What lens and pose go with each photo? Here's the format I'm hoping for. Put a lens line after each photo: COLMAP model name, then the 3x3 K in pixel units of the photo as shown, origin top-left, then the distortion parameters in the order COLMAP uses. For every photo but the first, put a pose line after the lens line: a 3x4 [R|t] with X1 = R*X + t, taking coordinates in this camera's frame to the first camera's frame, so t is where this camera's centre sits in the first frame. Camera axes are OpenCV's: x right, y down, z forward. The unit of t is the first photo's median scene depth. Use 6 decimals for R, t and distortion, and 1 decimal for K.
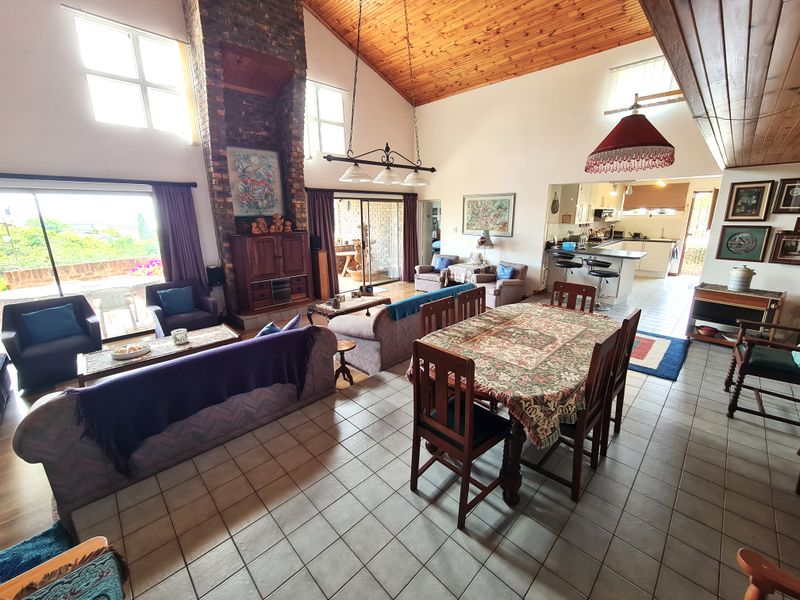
lens RADIAL K [[328.1, 0, 405.6], [0, 328.1, 296.9], [0, 0, 1]] dist [-0.003809, -0.000460]
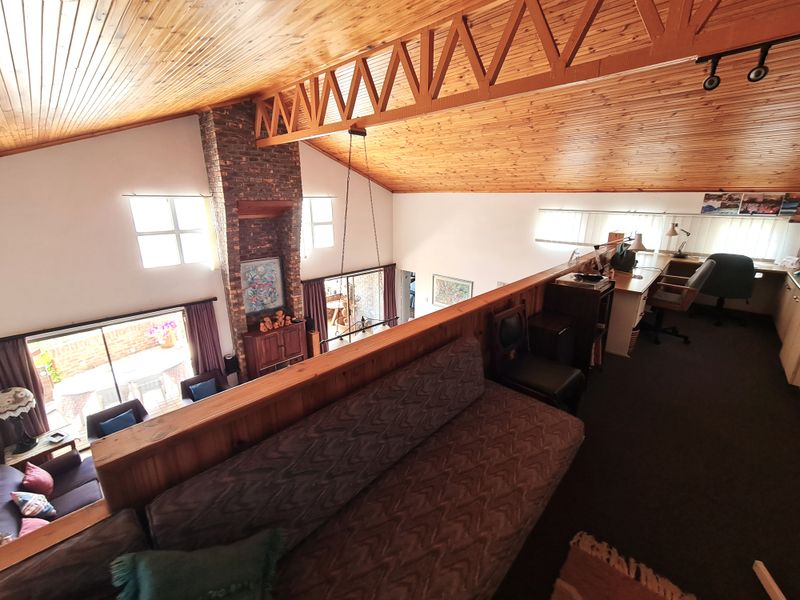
lens RADIAL K [[328.1, 0, 401.8], [0, 328.1, 297.8], [0, 0, 1]] dist [-0.003809, -0.000460]
pose [[0.999753, 0.002429, 0.022075, 0.049443], [-0.003029, 0.999626, 0.027178, -0.344684], [-0.022000, -0.027238, 0.999387, -0.266013]]
